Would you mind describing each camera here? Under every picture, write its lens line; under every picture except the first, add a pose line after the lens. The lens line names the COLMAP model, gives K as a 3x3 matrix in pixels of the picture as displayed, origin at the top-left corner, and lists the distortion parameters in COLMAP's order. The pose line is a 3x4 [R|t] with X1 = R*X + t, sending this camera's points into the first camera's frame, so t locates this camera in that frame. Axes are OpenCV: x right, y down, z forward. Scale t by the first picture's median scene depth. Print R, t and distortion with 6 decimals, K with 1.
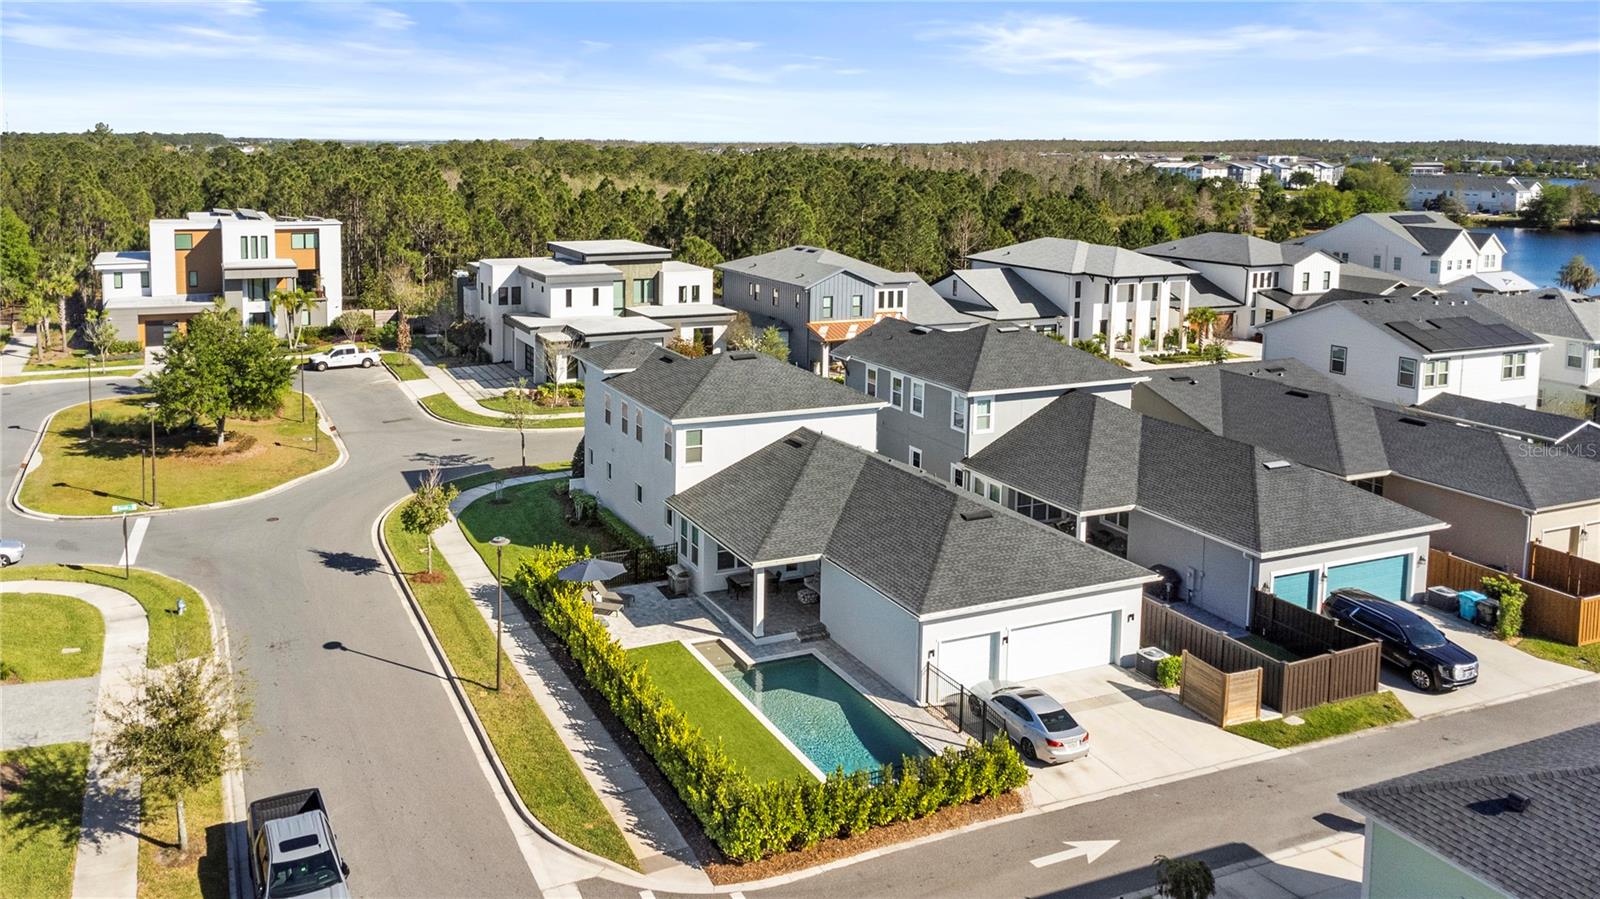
lens RADIAL K [[1106.9, 0, 826.7], [0, 1106.9, 444.1], [0, 0, 1]] dist [0.003676, 0.002563]
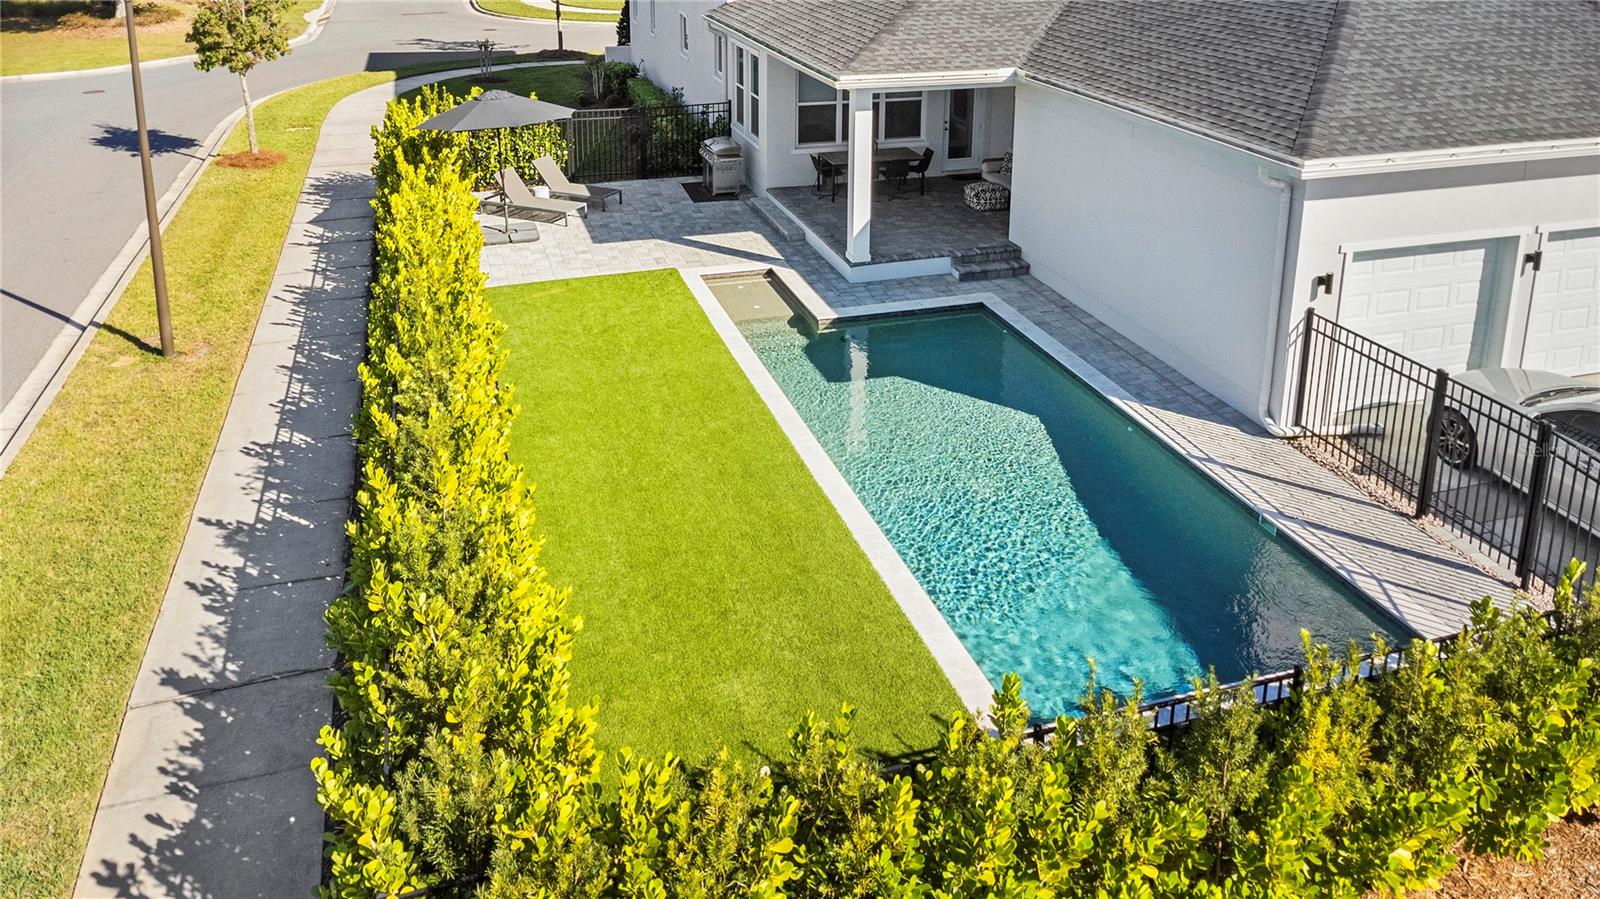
lens RADIAL K [[1106.9, 0, 826.7], [0, 1106.9, 444.1], [0, 0, 1]] dist [0.003676, 0.002563]
pose [[0.980058, 0.039507, -0.194742, 0.012445], [0.007944, 0.971463, 0.237059, 0.141294], [0.198550, -0.233879, 0.951777, 0.578707]]
